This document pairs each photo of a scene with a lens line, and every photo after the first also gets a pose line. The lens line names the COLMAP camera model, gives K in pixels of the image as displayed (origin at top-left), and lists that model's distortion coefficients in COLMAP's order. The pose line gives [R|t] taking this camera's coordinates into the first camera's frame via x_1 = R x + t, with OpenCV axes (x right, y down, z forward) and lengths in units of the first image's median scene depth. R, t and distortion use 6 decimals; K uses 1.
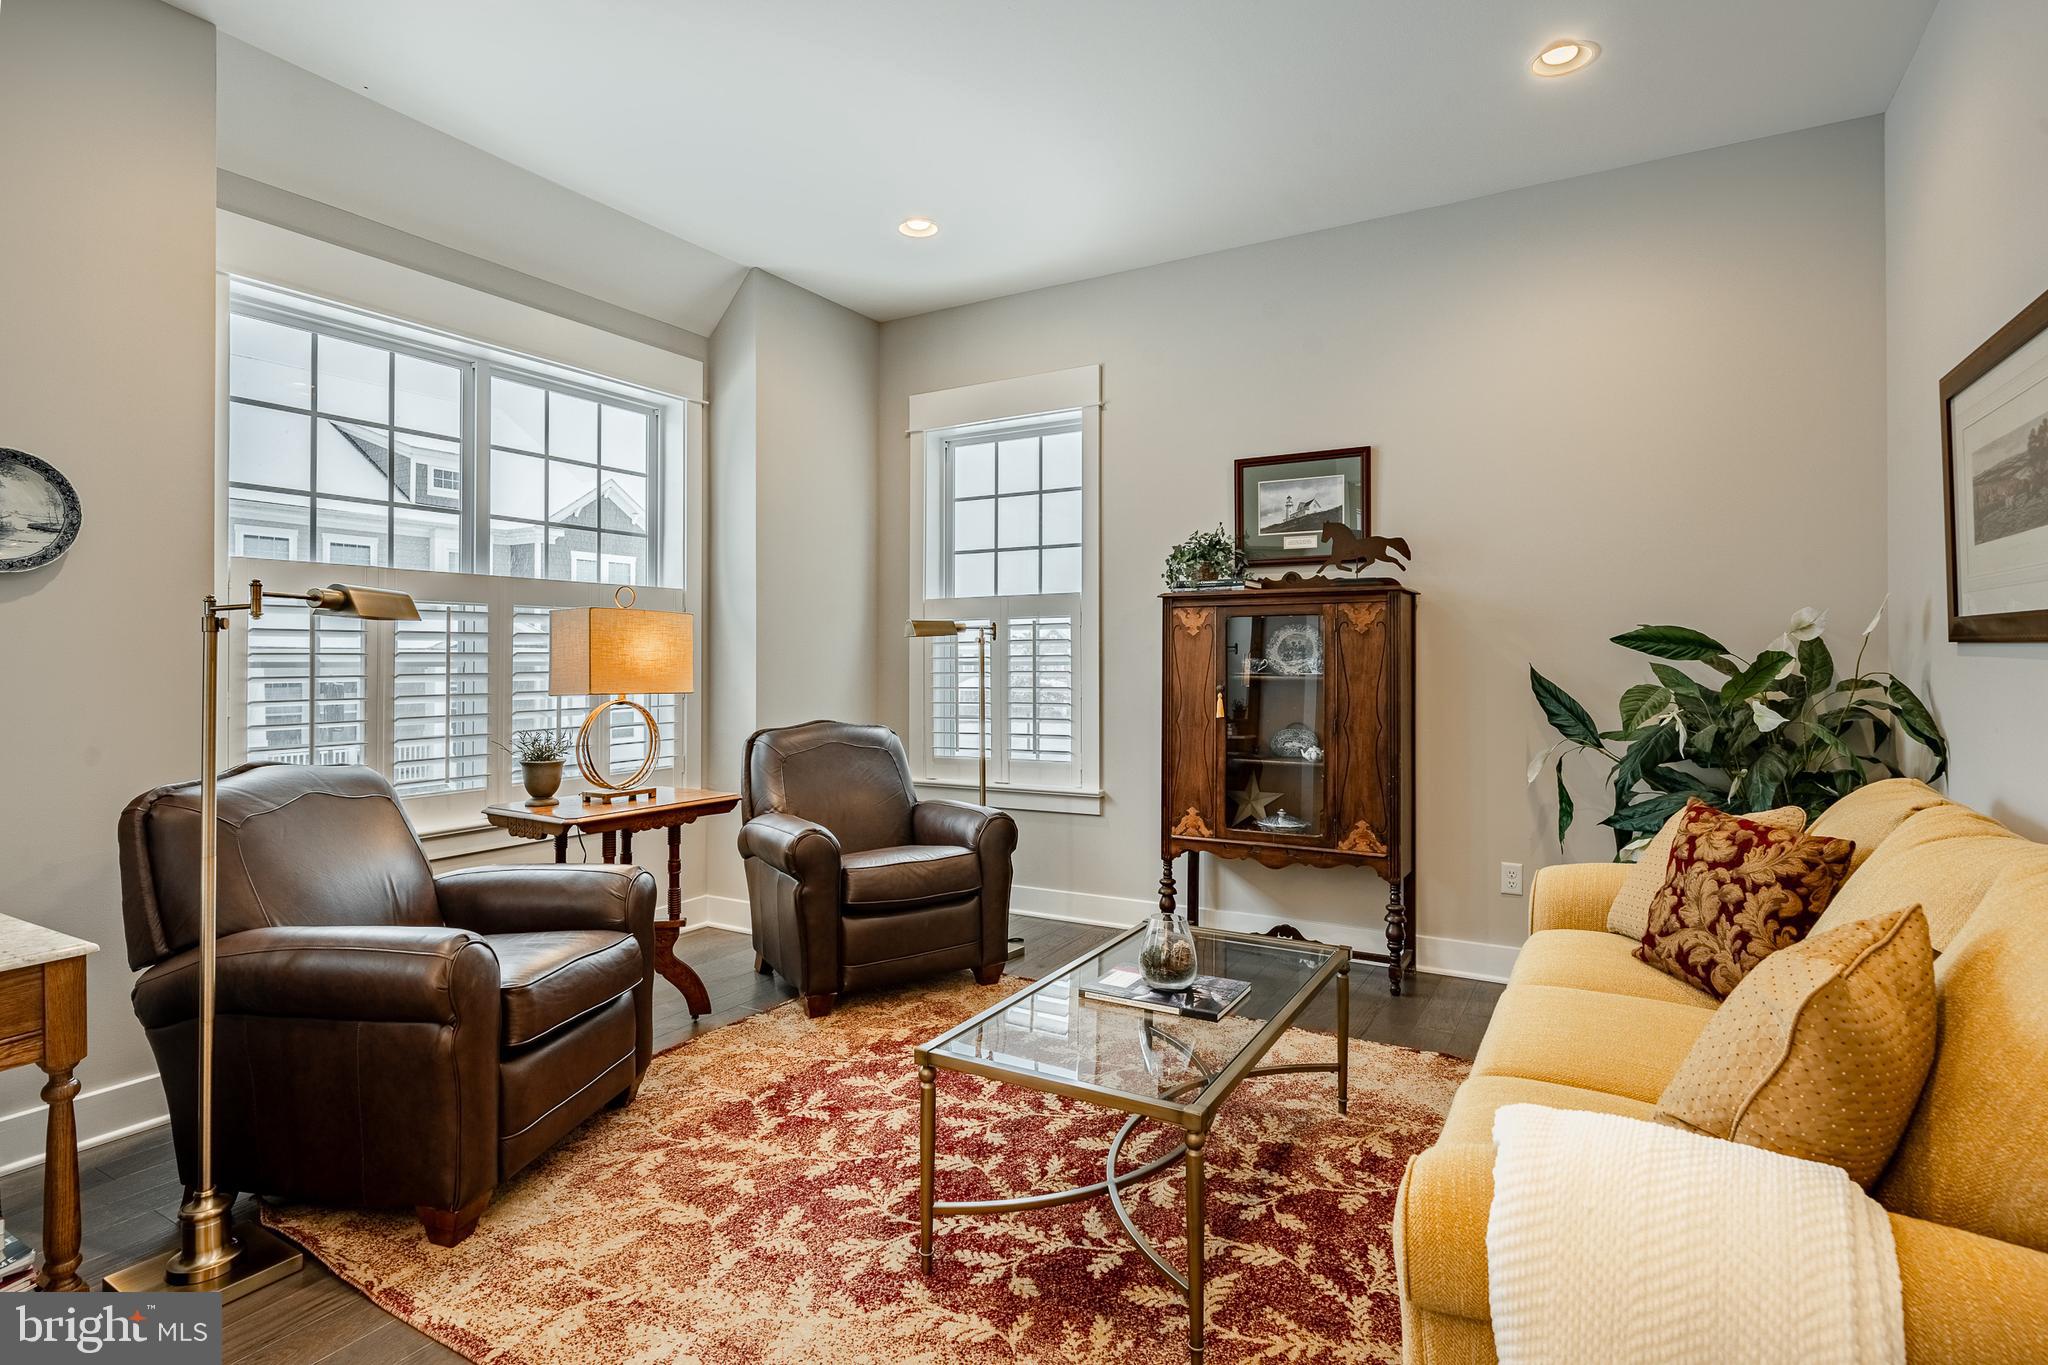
lens RADIAL K [[1037.1, 0, 1021.9], [0, 1037.1, 650.6], [0, 0, 1]] dist [-0.002363, -0.000017]
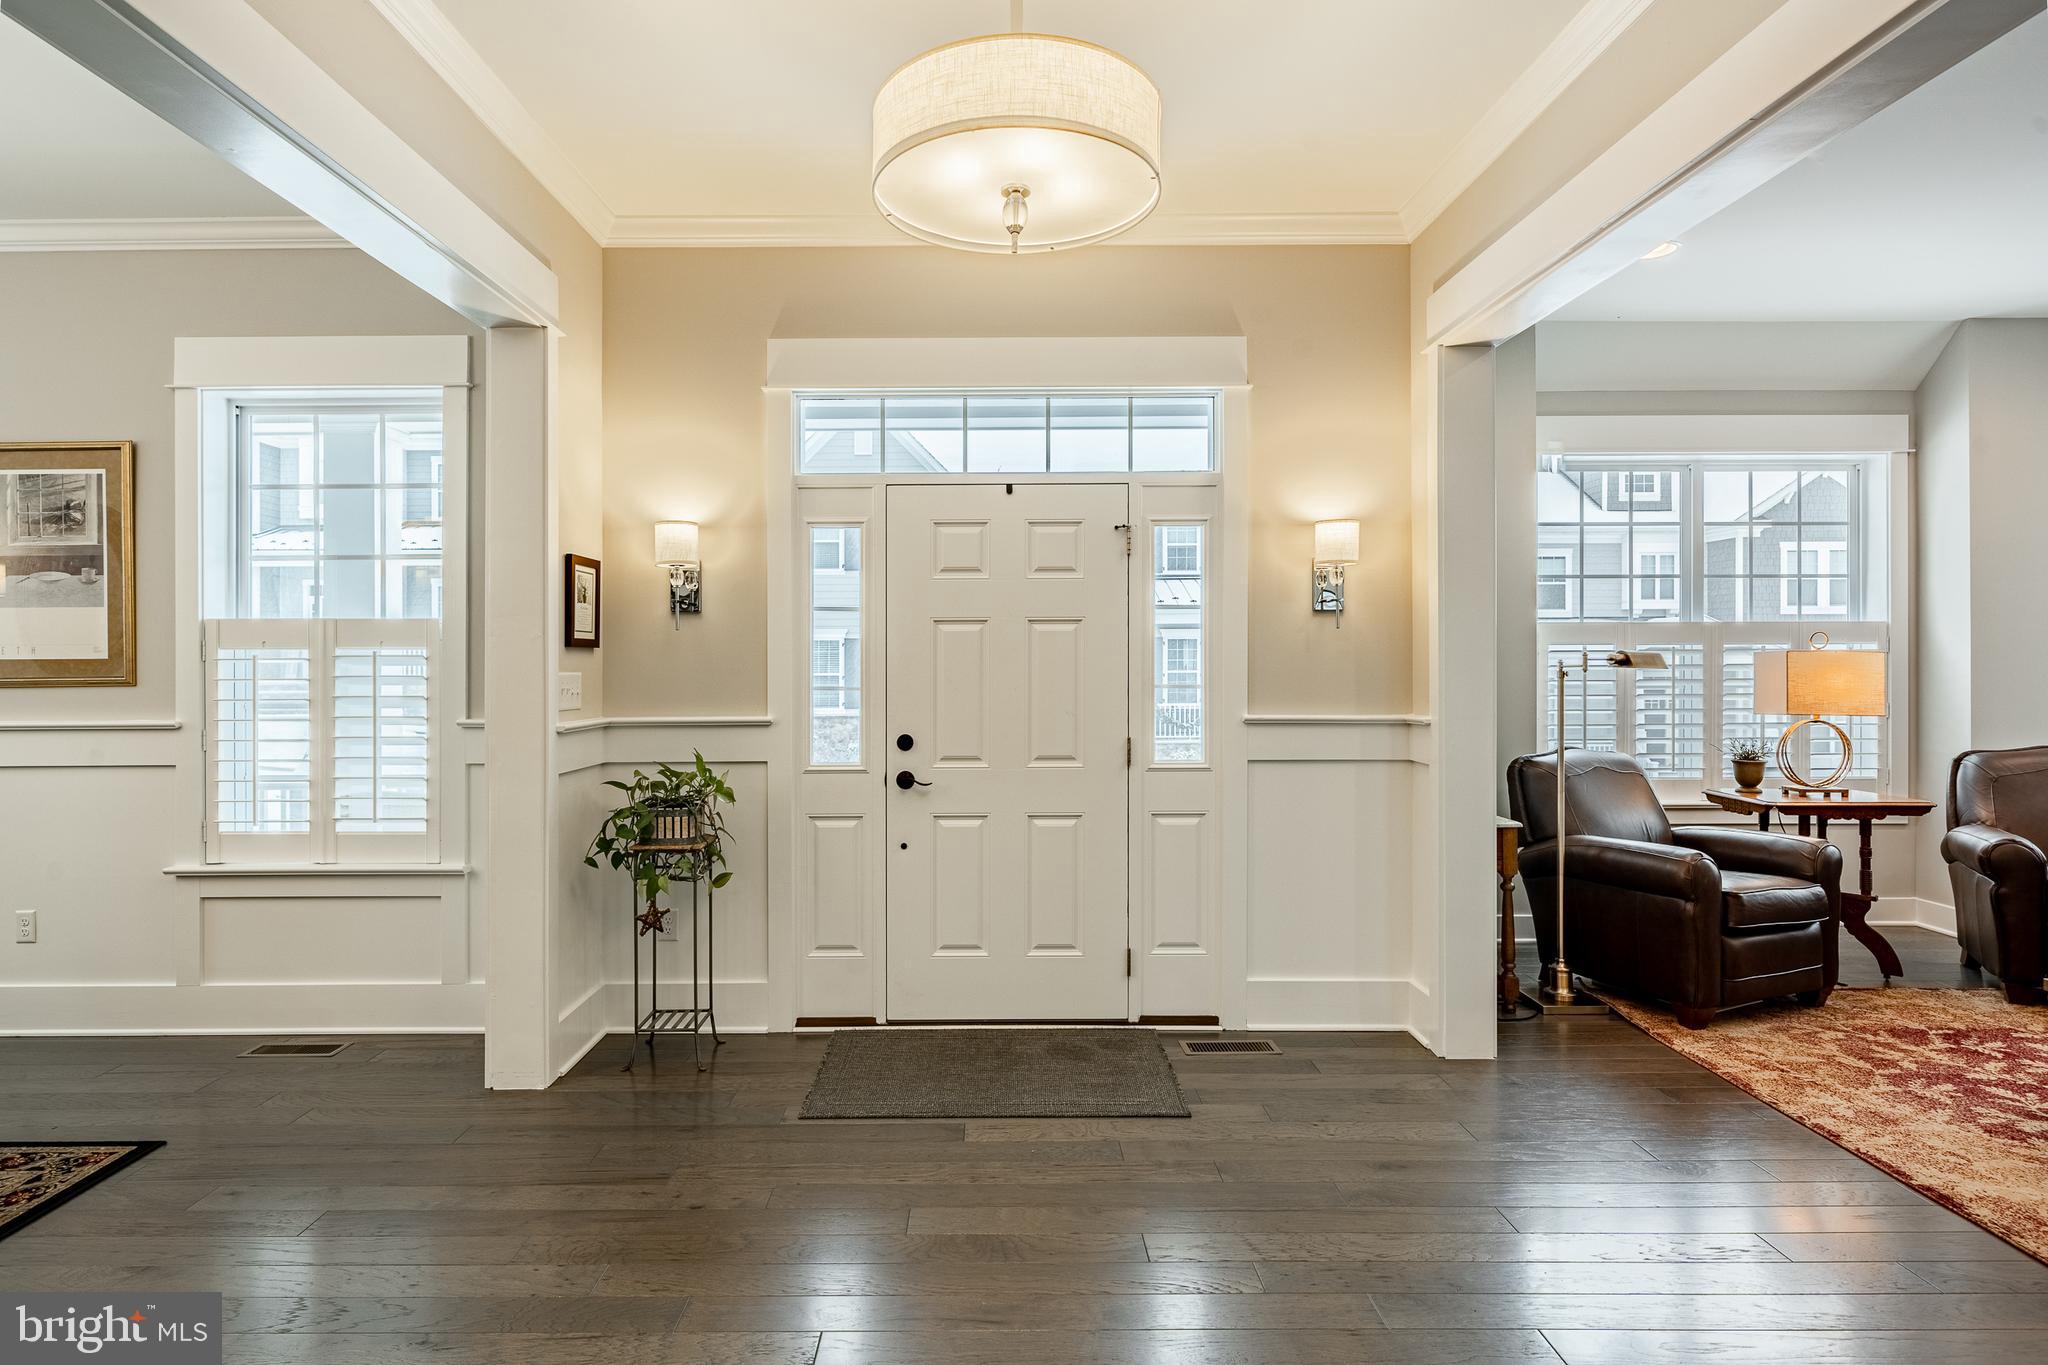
lens RADIAL K [[1067.2, 0, 975.6], [0, 1067.2, 662.1], [0, 0, 1]] dist [-0.000760, -0.001727]
pose [[0.490191, 0.000871, -0.871615, 0.317291], [0.009868, 0.999930, 0.006549, -0.052033], [0.871559, -0.011812, 0.490148, -0.694984]]
